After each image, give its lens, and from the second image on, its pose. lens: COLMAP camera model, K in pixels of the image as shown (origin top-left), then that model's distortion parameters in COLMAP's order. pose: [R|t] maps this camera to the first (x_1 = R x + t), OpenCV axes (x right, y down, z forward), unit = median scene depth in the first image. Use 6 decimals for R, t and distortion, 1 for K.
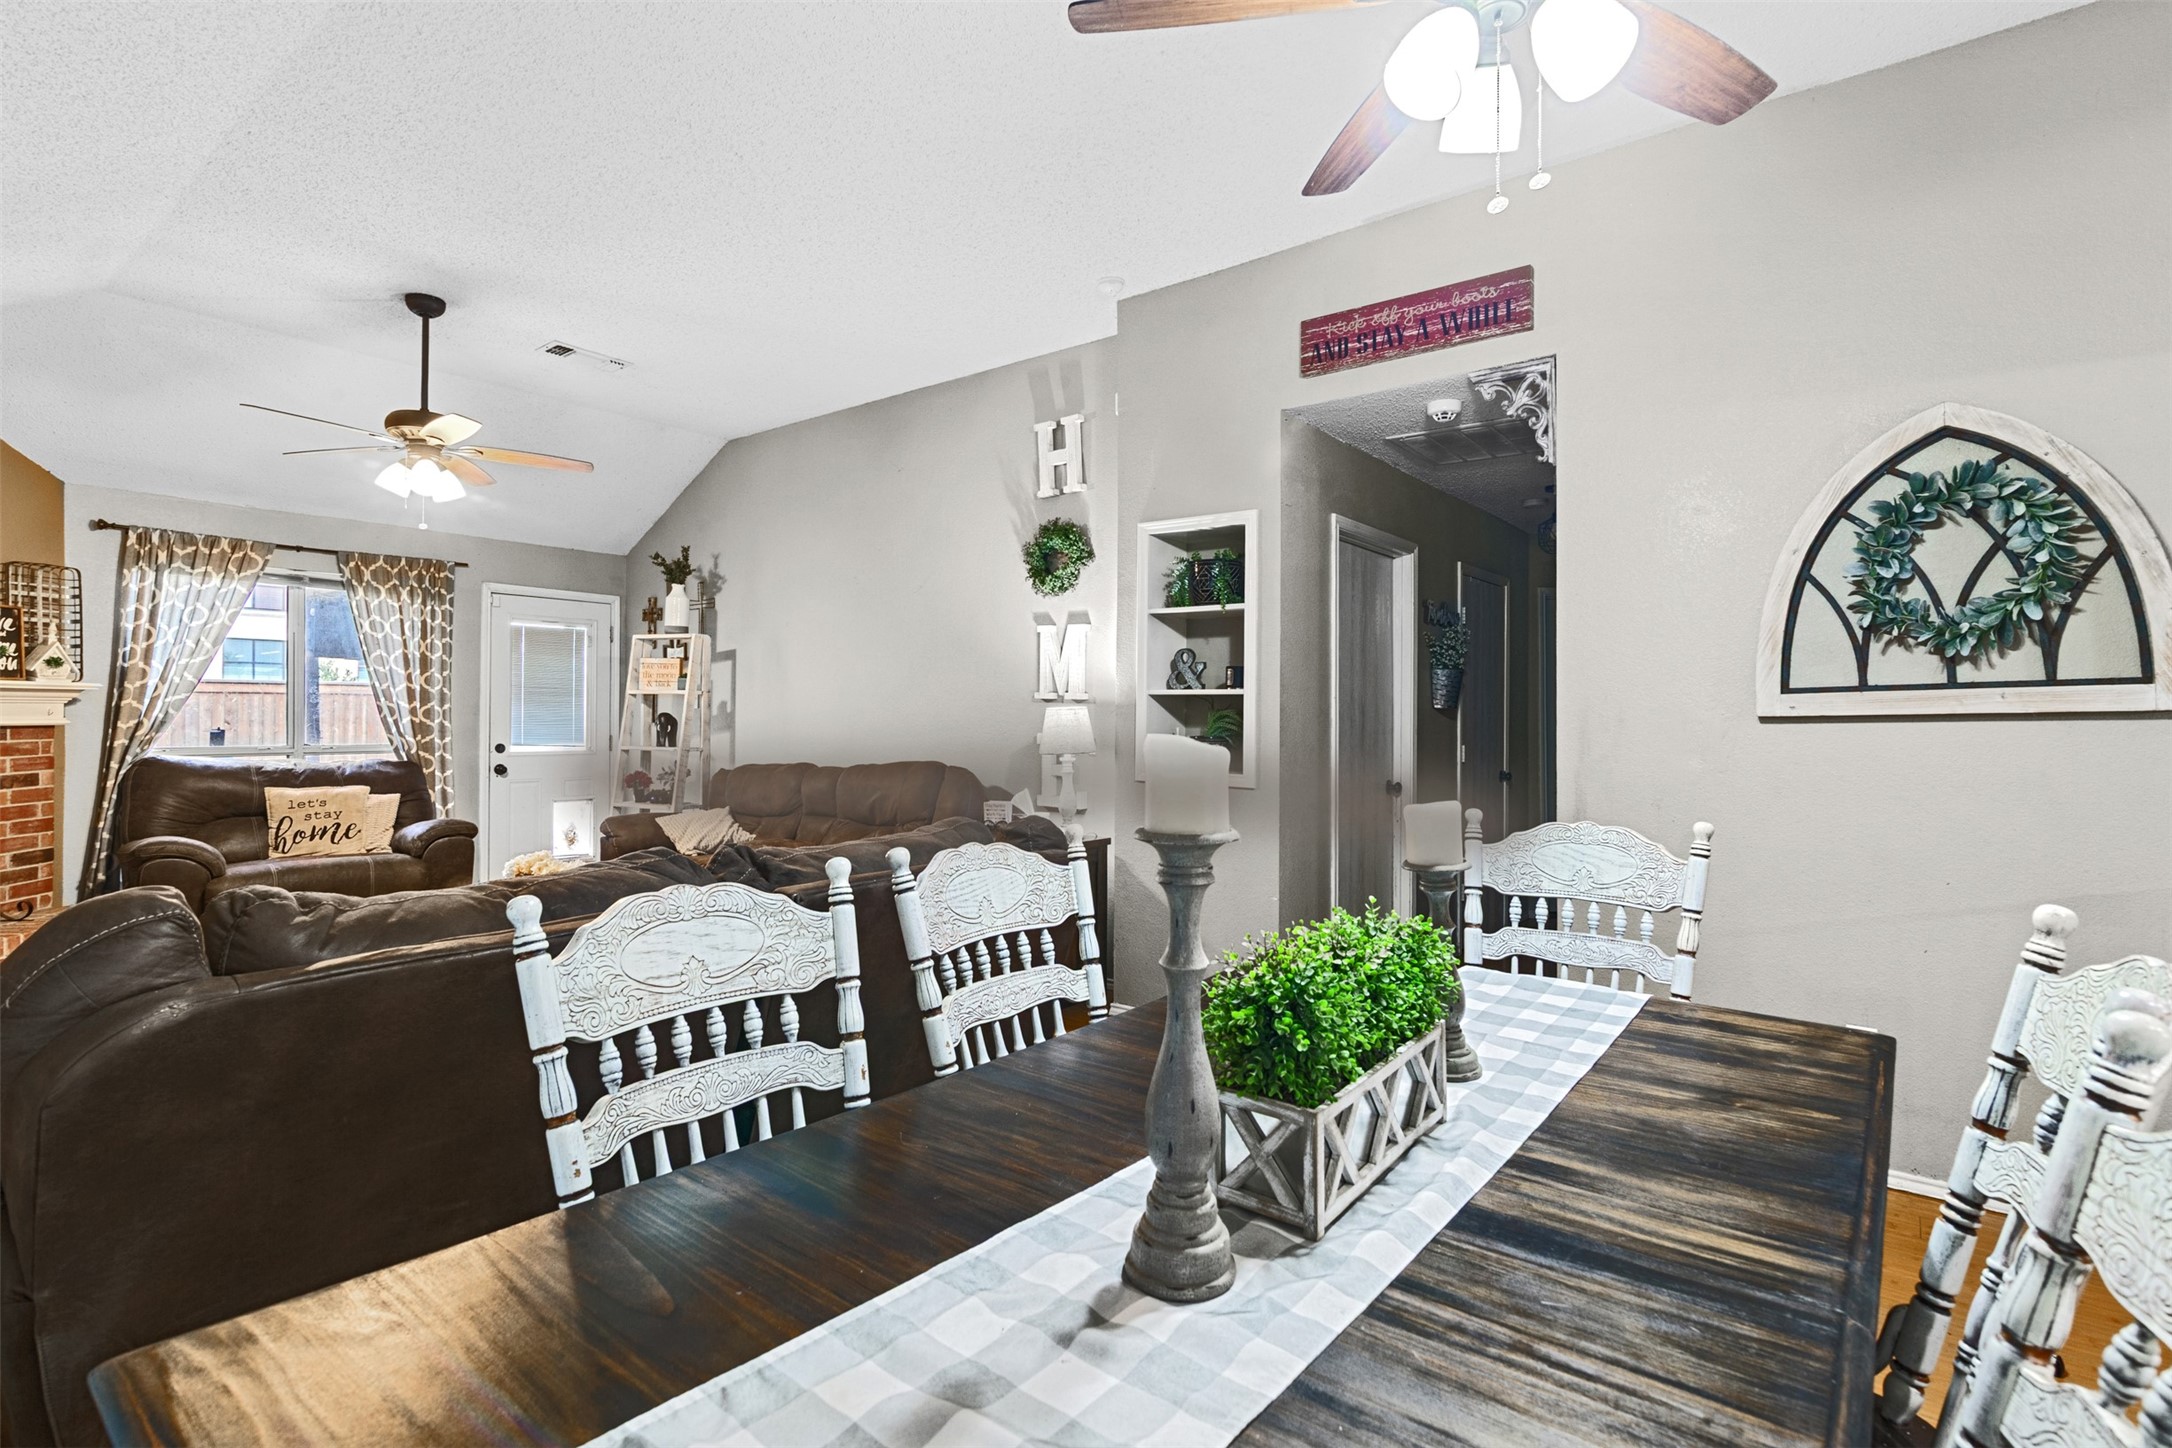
lens RADIAL K [[1009.3, 0, 1077.4], [0, 1009.3, 712.7], [0, 0, 1]] dist [0.000337, -0.000328]
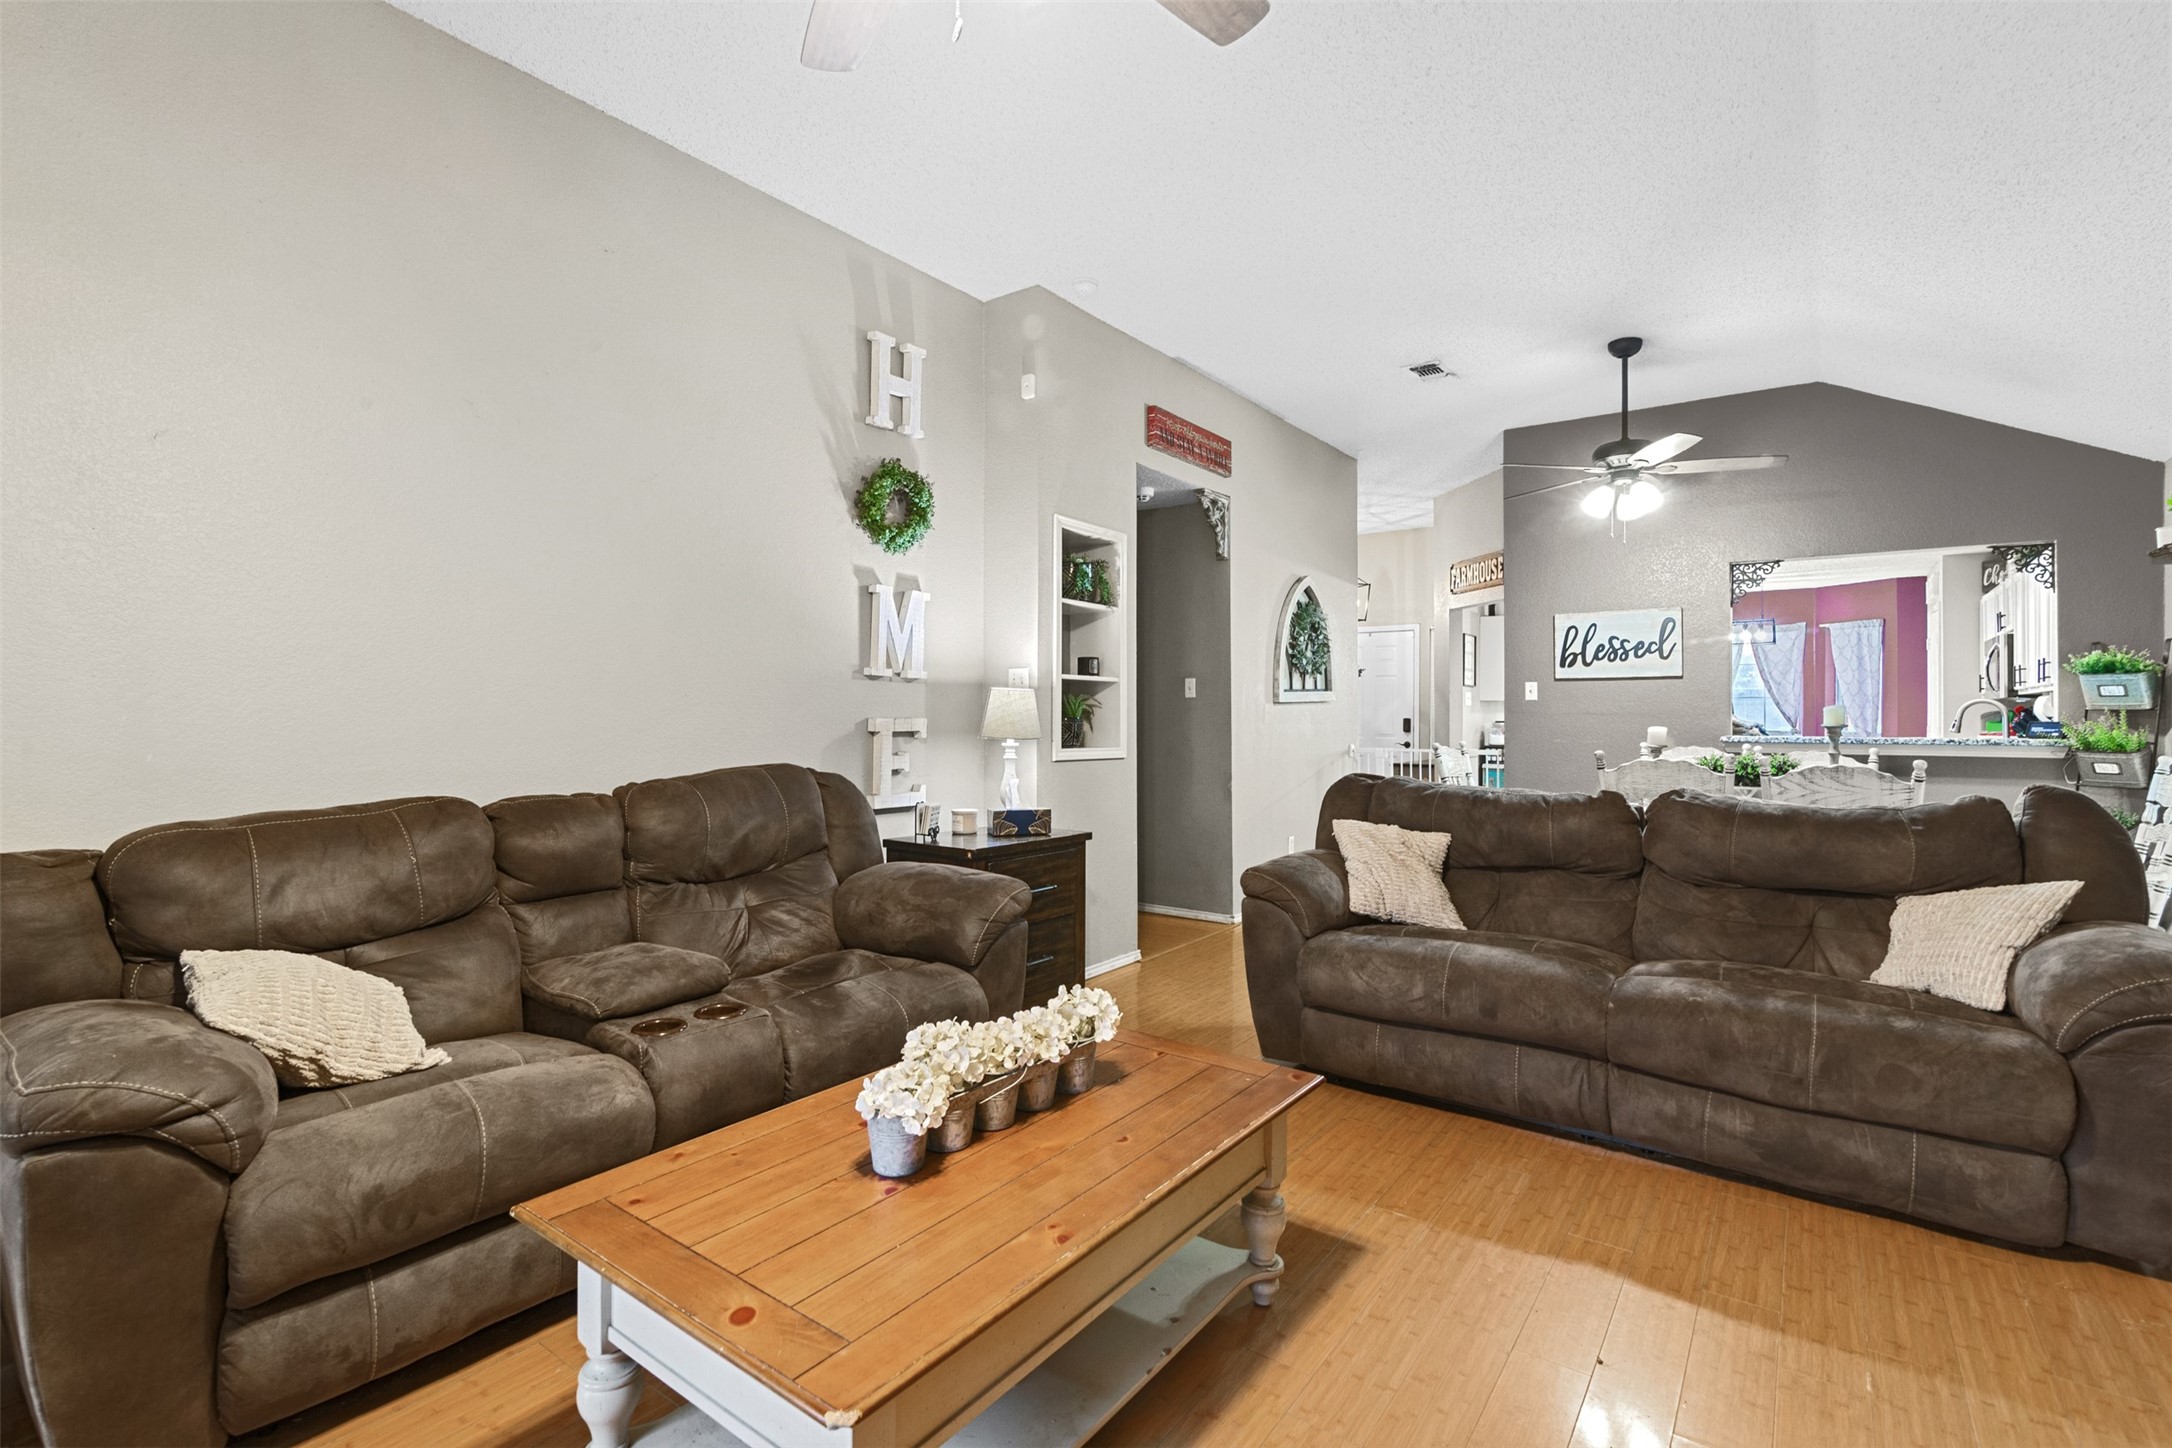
lens RADIAL K [[1009.3, 0, 1077.4], [0, 1009.3, 712.7], [0, 0, 1]] dist [0.000337, -0.000328]
pose [[-0.027286, -0.003905, 0.999620, -0.768598], [-0.007602, 0.999964, 0.003699, 0.010381], [-0.999599, -0.007498, -0.027315, 0.785698]]
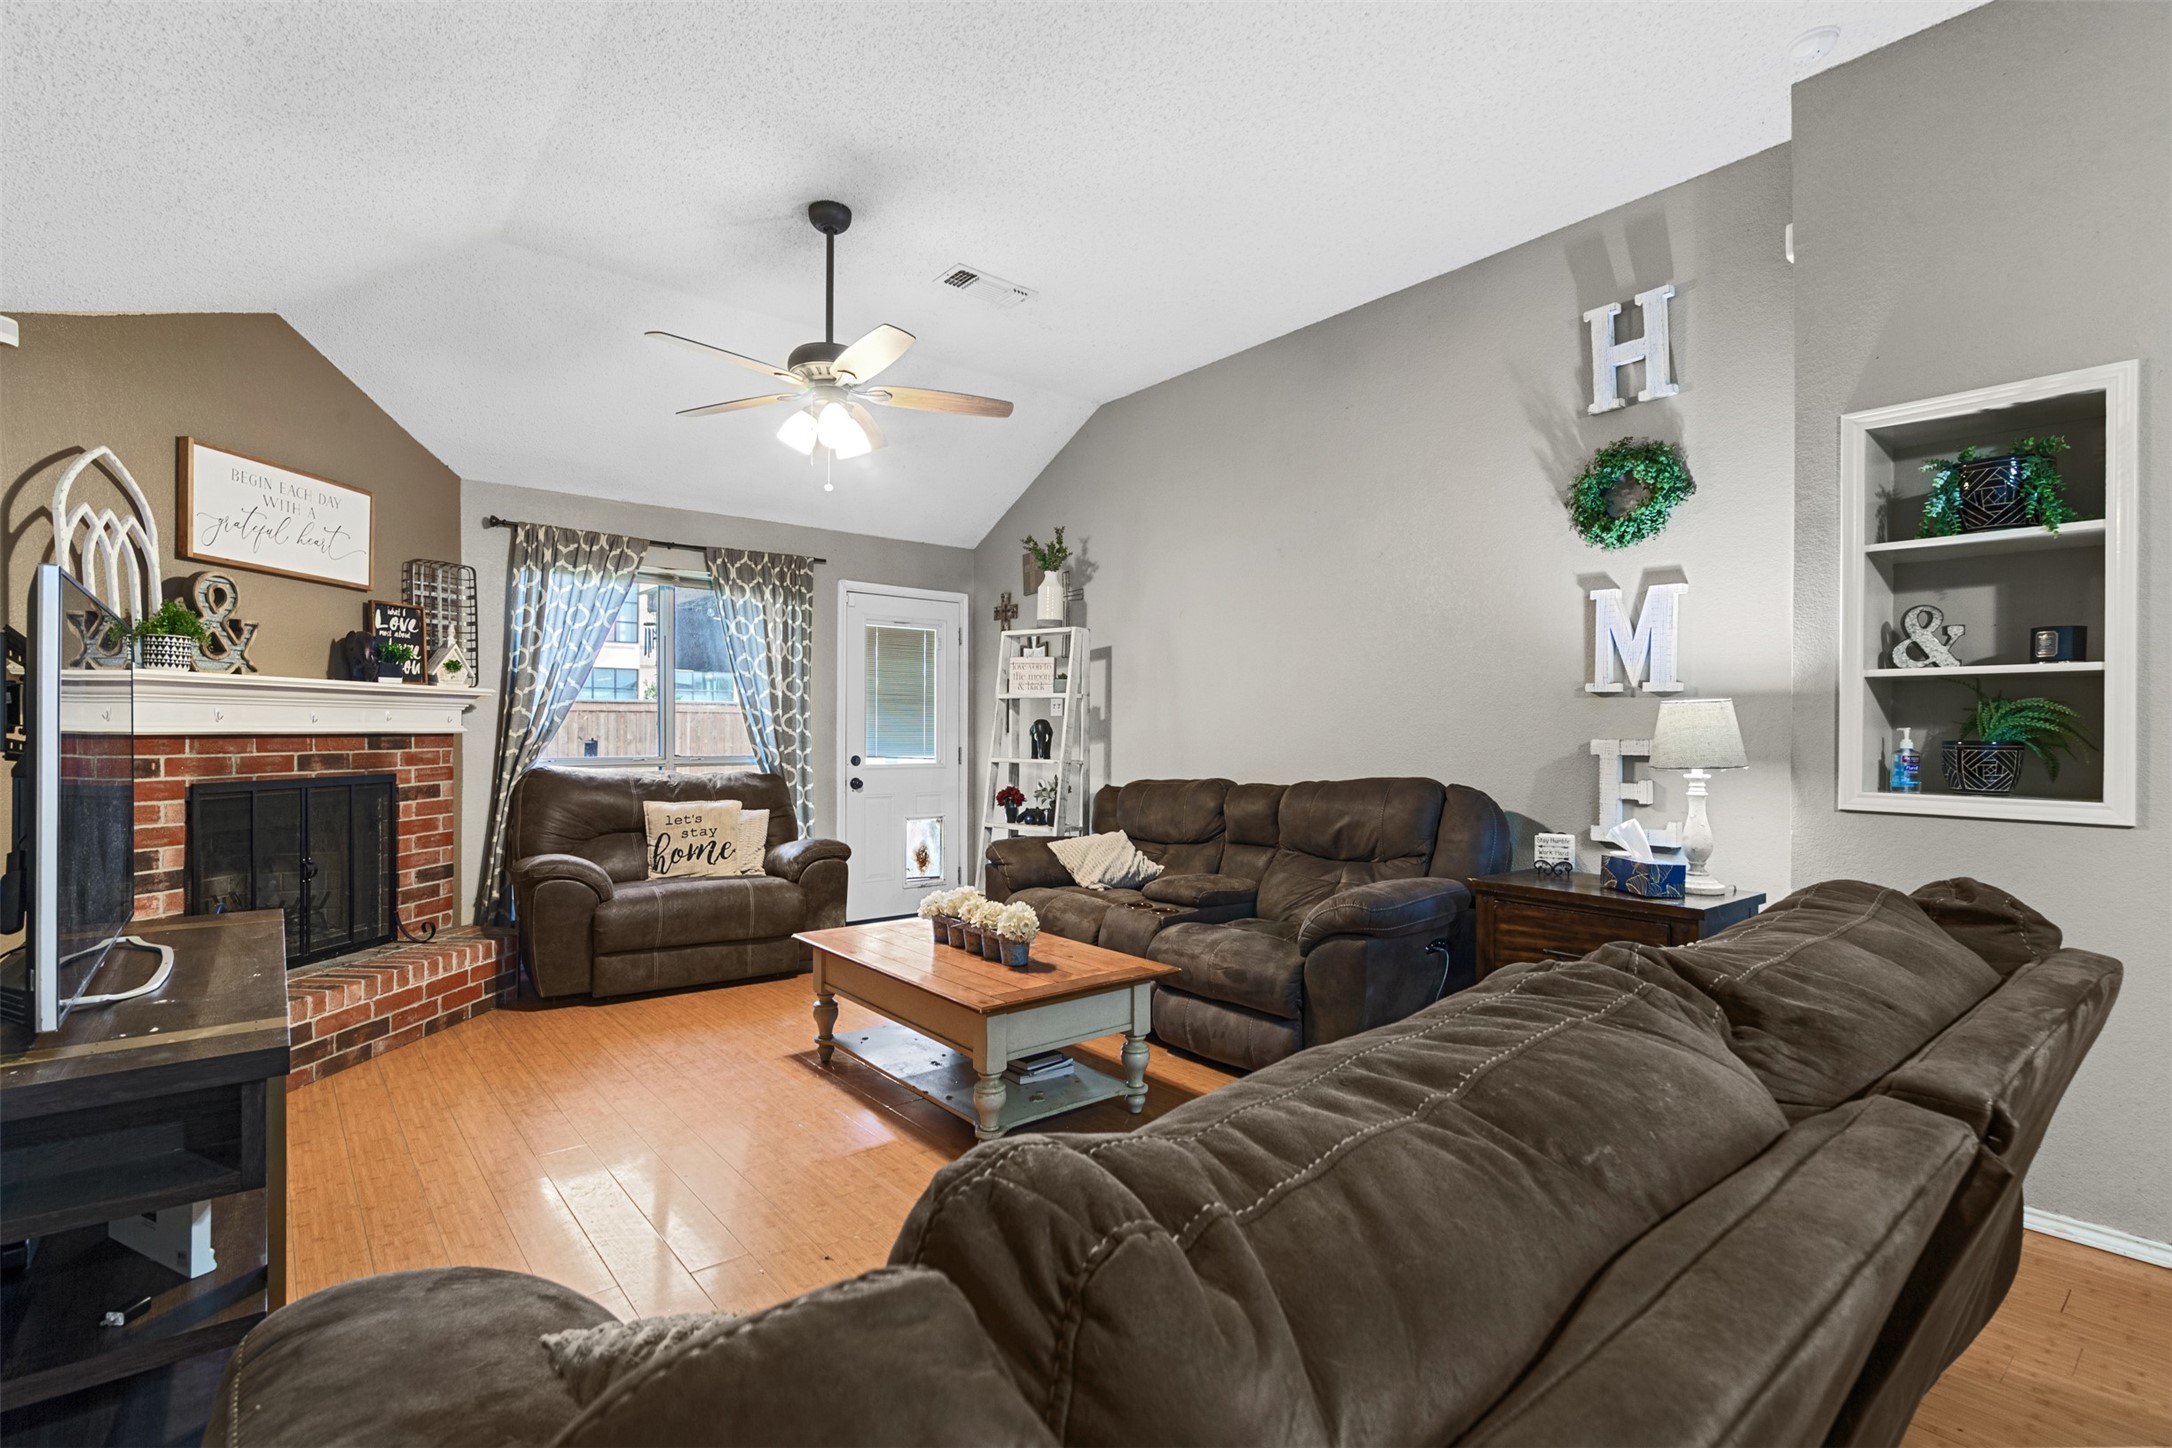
lens RADIAL K [[988.7, 0, 1079.4], [0, 988.7, 732.2], [0, 0, 1]] dist [0.000264, 0.000127]
pose [[0.975093, -0.003387, -0.221770, -0.218212], [0.003894, 0.999991, 0.001850, 0.010942], [0.221762, -0.002668, 0.975097, 0.209438]]
